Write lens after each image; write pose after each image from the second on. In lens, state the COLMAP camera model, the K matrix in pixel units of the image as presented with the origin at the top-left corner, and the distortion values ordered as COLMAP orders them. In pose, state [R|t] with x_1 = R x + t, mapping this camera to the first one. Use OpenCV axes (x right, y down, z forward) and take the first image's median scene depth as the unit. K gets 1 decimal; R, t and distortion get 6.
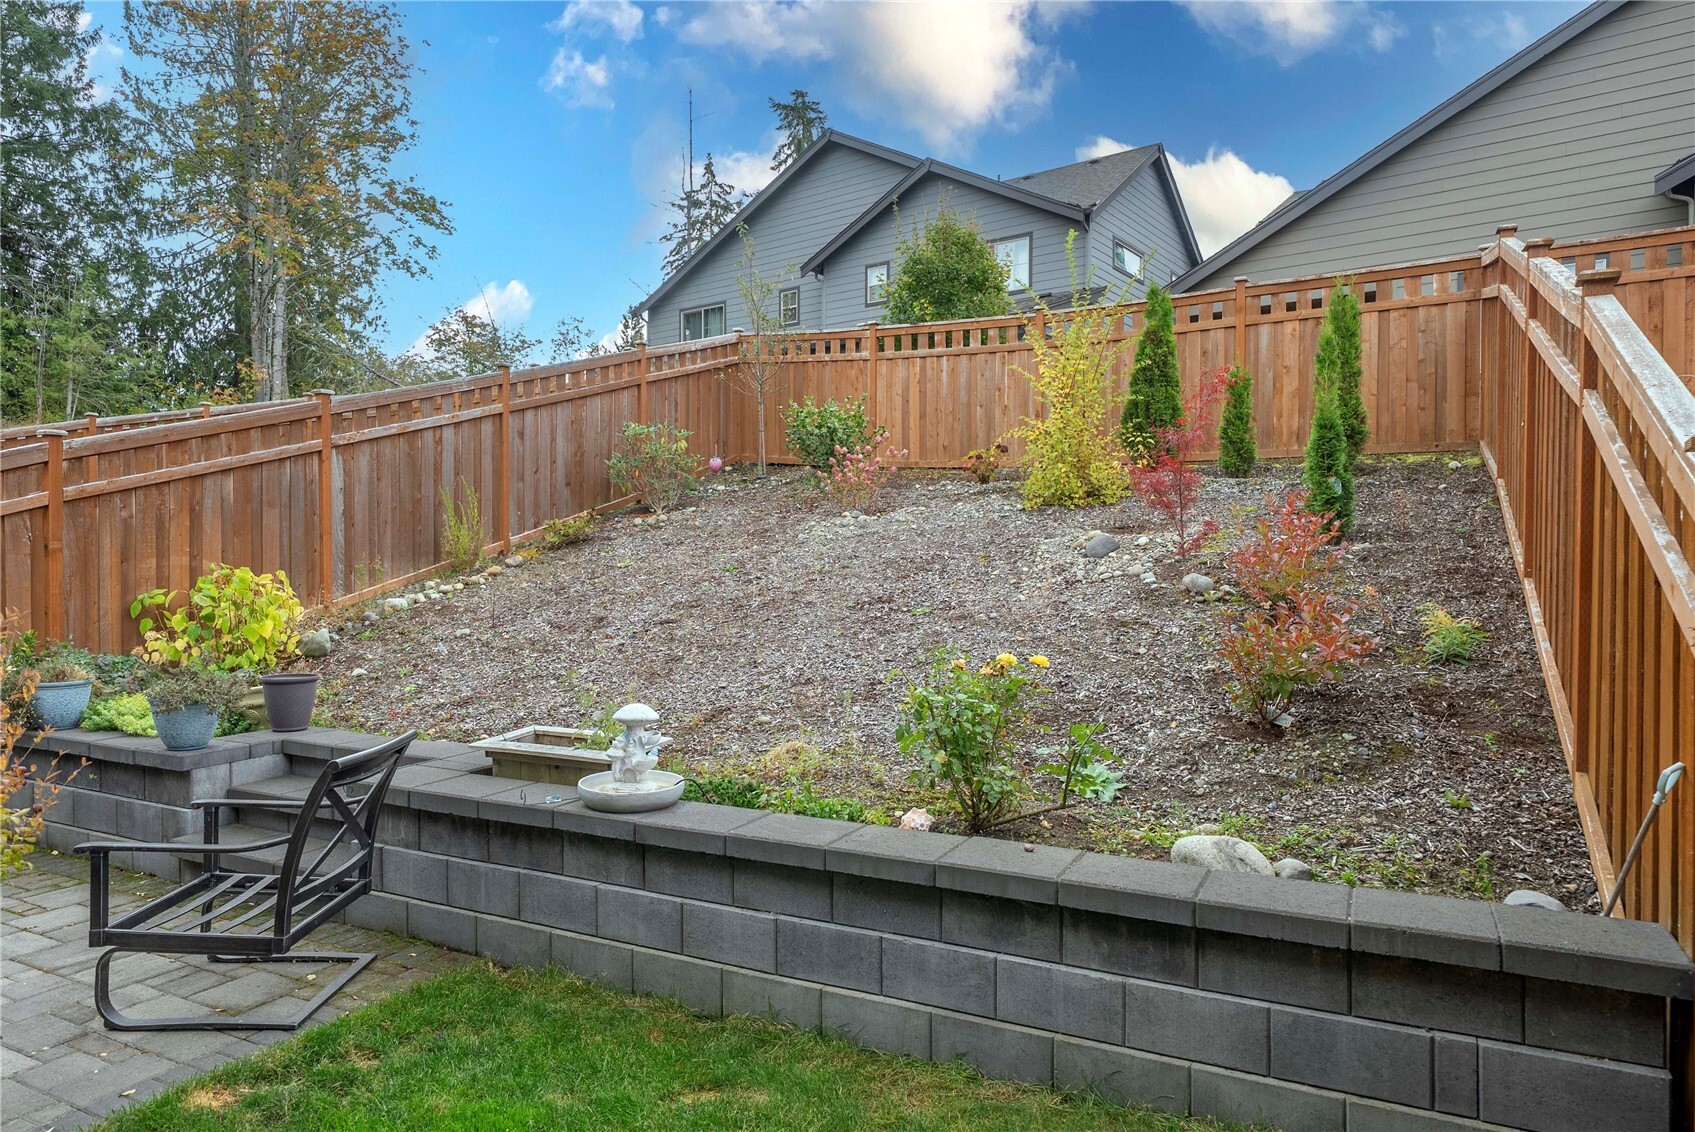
lens RADIAL K [[1030.8, 0, 847.5], [0, 1030.8, 566.0], [0, 0, 1]] dist [0.001813, 0.000277]
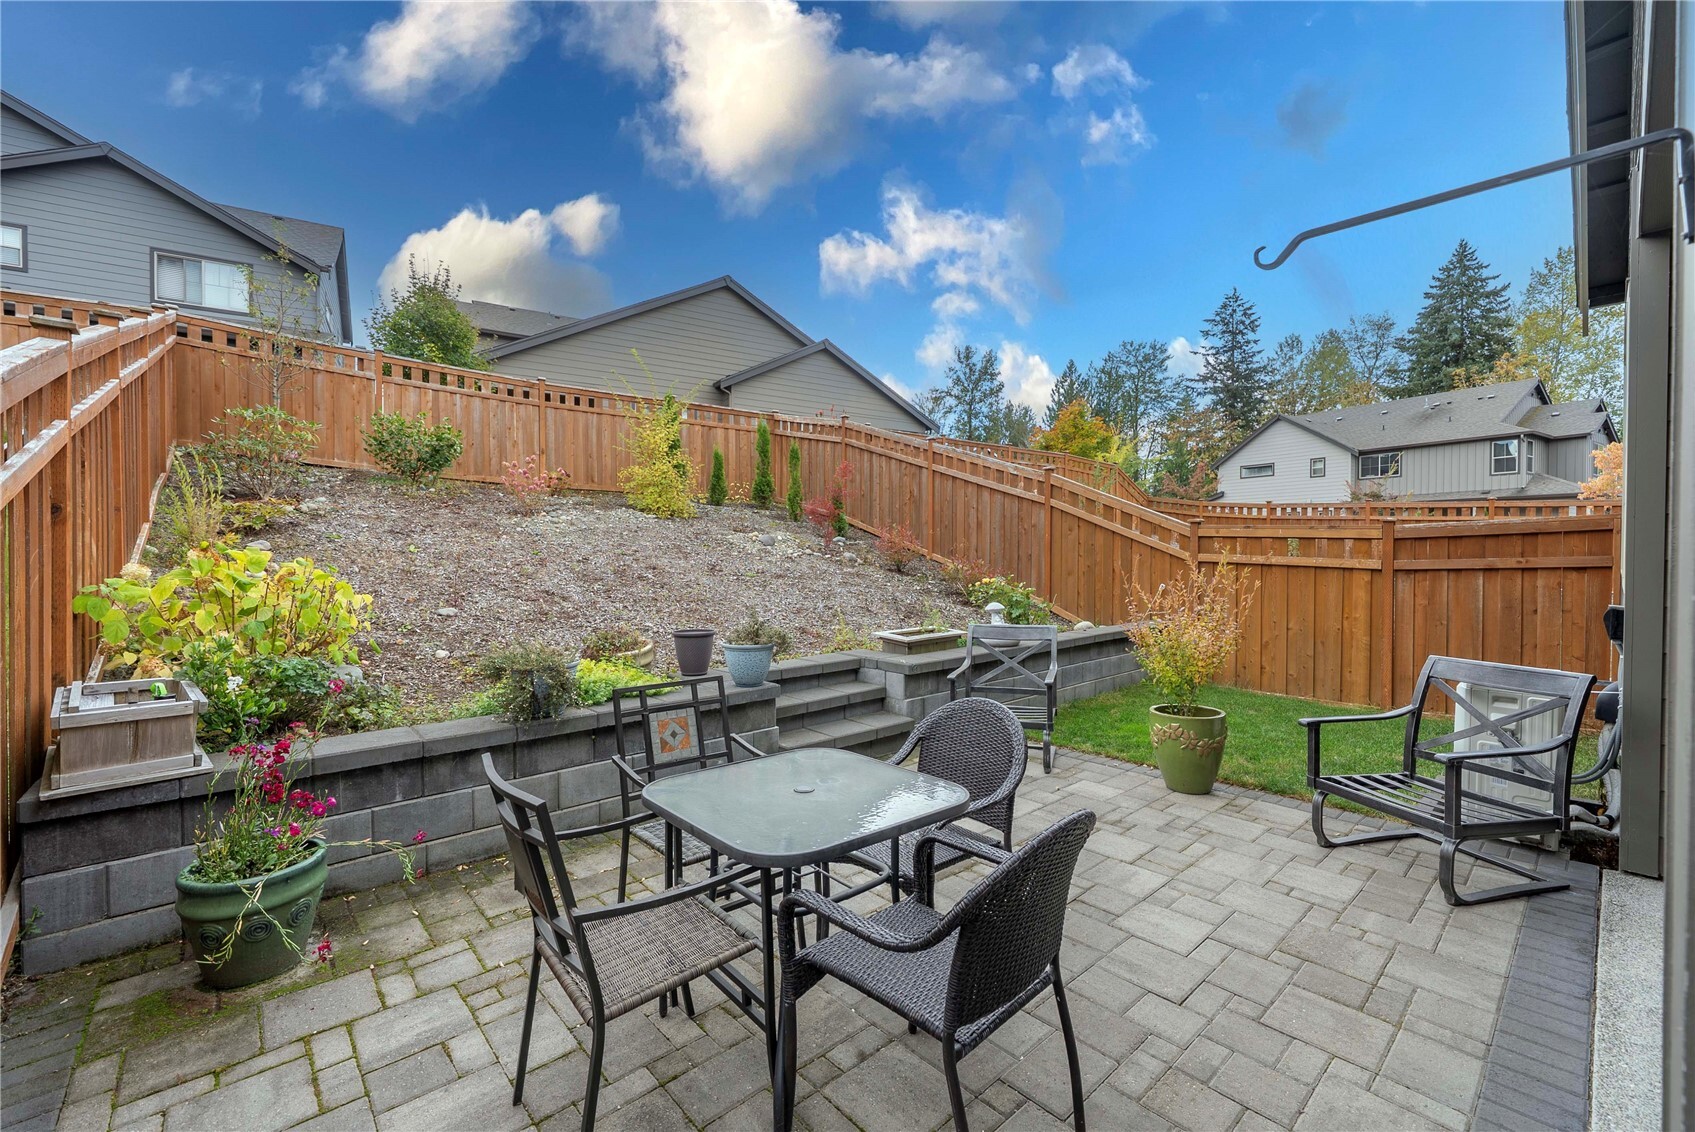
lens RADIAL K [[681.3, 0, 847.5], [0, 681.3, 566.0], [0, 0, 1]] dist [-0.001102, -0.000078]
pose [[0.362312, -0.021331, 0.931813, -0.545689], [0.009813, 0.999770, 0.019072, 0.003164], [-0.932005, 0.002234, 0.362438, 0.228783]]
